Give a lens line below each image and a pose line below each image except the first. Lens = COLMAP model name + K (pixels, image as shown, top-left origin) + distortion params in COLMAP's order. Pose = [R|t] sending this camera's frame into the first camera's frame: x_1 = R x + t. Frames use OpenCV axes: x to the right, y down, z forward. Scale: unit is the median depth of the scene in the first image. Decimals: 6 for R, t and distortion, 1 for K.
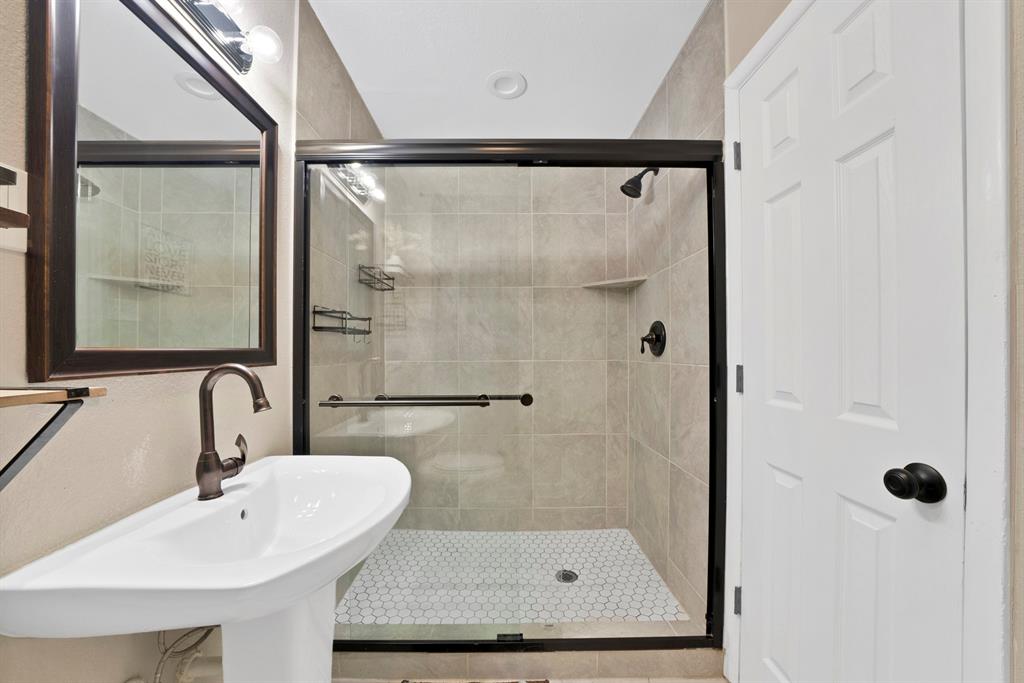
lens RADIAL K [[368.8, 0, 509.1], [0, 368.8, 345.5], [0, 0, 1]] dist [-0.015190, 0.000173]
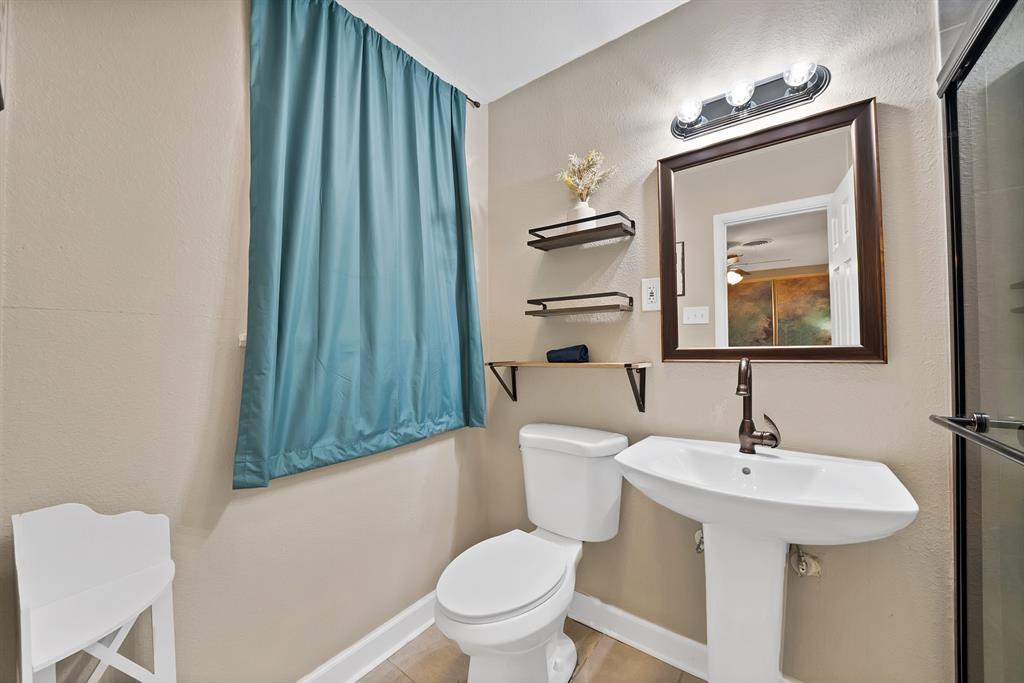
lens RADIAL K [[368.8, 0, 509.1], [0, 368.8, 345.5], [0, 0, 1]] dist [-0.015190, 0.000173]
pose [[-0.612578, -0.005767, -0.790389, 0.854911], [0.016675, 0.999657, -0.020217, 0.010456], [0.790234, -0.025564, -0.612272, 1.123669]]
